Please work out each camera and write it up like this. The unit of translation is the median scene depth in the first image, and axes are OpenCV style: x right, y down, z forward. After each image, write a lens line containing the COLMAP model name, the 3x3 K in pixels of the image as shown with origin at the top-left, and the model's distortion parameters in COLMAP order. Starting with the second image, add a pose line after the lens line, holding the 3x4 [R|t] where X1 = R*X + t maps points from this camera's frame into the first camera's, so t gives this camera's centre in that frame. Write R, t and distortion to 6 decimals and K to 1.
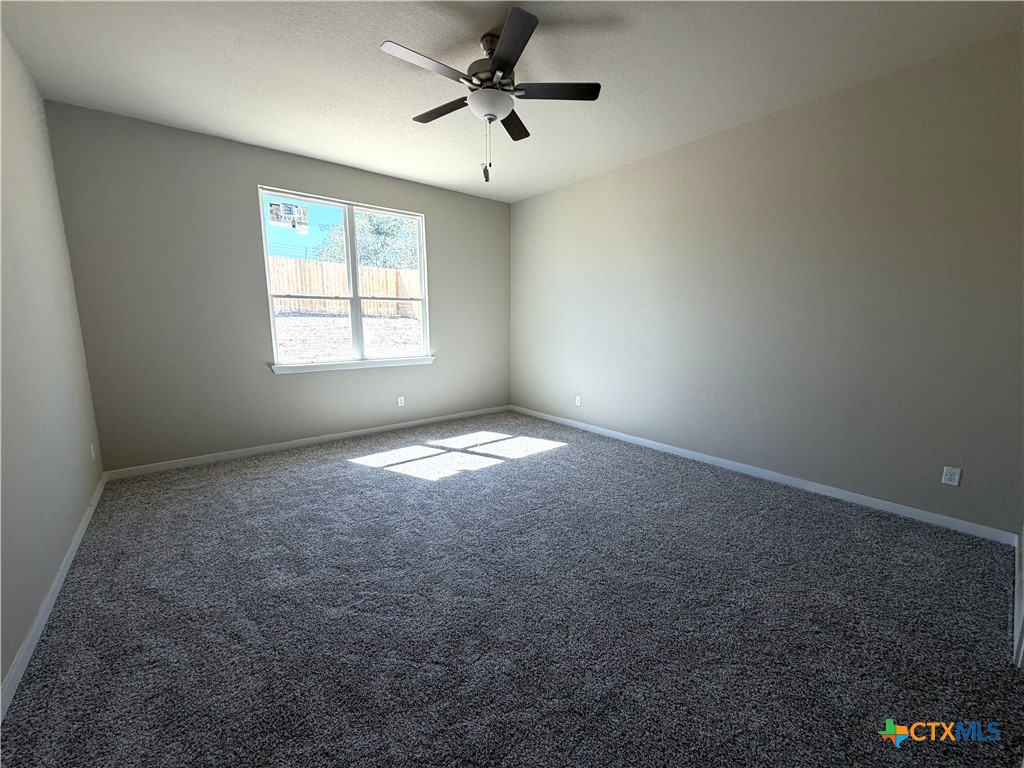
lens RADIAL K [[408.8, 0, 502.4], [0, 408.8, 384.2], [0, 0, 1]] dist [0.002904, -0.001364]
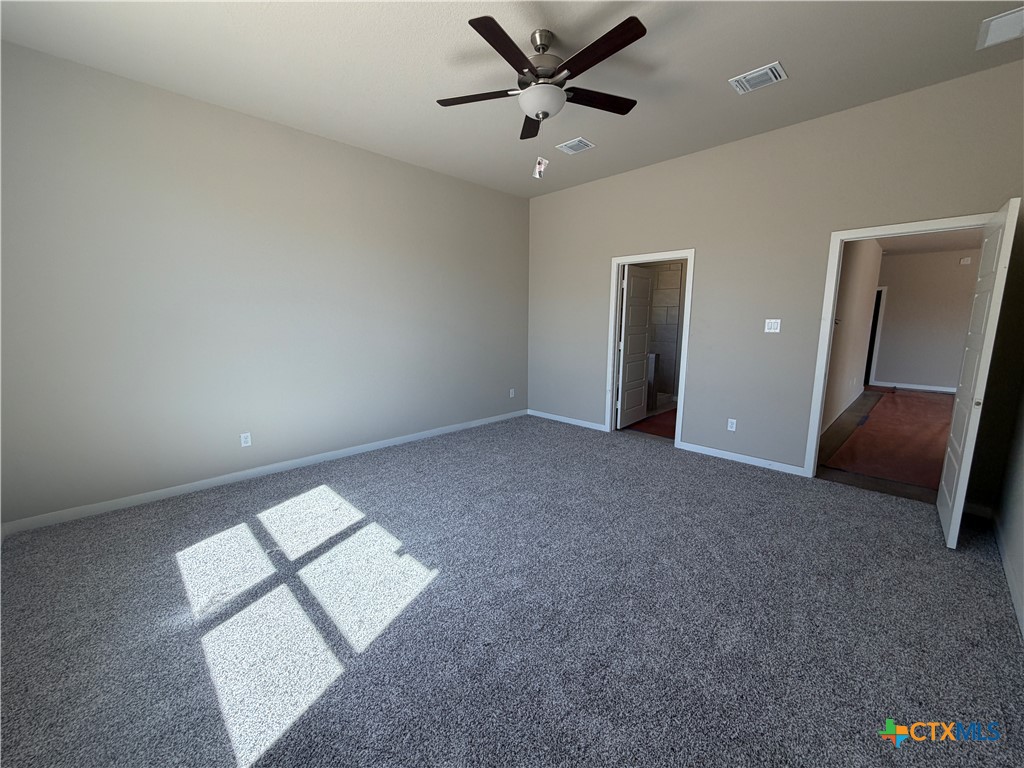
lens RADIAL K [[408.8, 0, 517.2], [0, 408.8, 390.3], [0, 0, 1]] dist [0.002904, -0.001364]
pose [[-0.131481, -0.170709, 0.976510, -0.641534], [0.145728, 0.971031, 0.189372, -0.124280], [-0.980549, 0.167203, -0.102795, 0.750089]]
